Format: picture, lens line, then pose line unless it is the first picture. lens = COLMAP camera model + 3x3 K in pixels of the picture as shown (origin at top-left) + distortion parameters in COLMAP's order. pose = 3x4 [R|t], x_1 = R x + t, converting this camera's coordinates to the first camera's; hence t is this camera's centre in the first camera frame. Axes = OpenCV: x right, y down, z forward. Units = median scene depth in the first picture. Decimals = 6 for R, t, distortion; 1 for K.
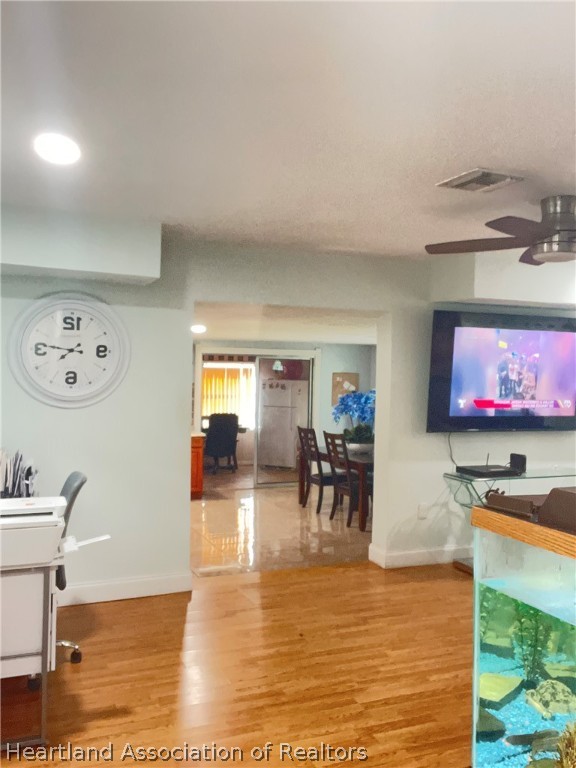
lens RADIAL K [[674.5, 0, 288.0], [0, 674.5, 384.0], [0, 0, 1]] dist [-0.001258, 0.002666]
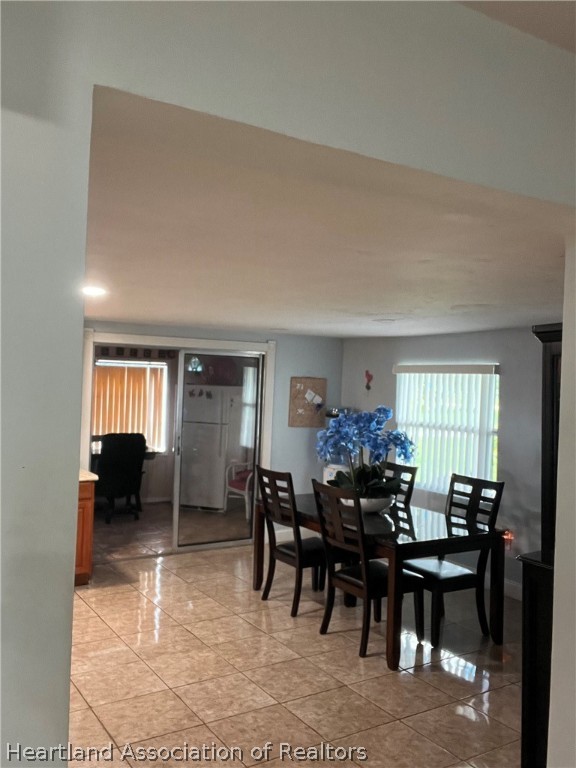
lens RADIAL K [[674.5, 0, 288.0], [0, 674.5, 384.0], [0, 0, 1]] dist [-0.001258, 0.002666]
pose [[0.986839, 0.020687, 0.160376, -0.047145], [-0.020073, 0.999784, -0.005448, -0.006040], [-0.160454, 0.002158, 0.987041, 0.335698]]
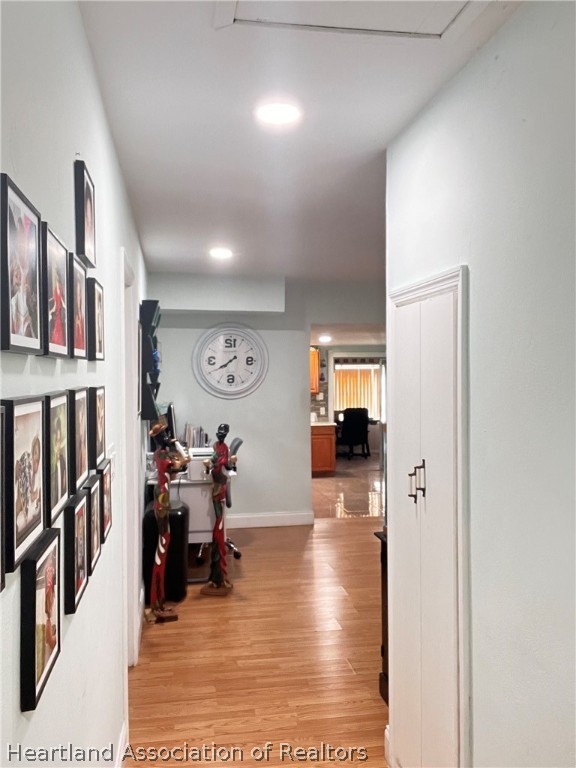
lens RADIAL K [[674.5, 0, 288.0], [0, 674.5, 384.0], [0, 0, 1]] dist [-0.001258, 0.002666]
pose [[0.974108, -0.024139, -0.224789, 0.061473], [0.023672, 0.999708, -0.004772, 0.005338], [0.224839, -0.000673, 0.974396, -0.191390]]
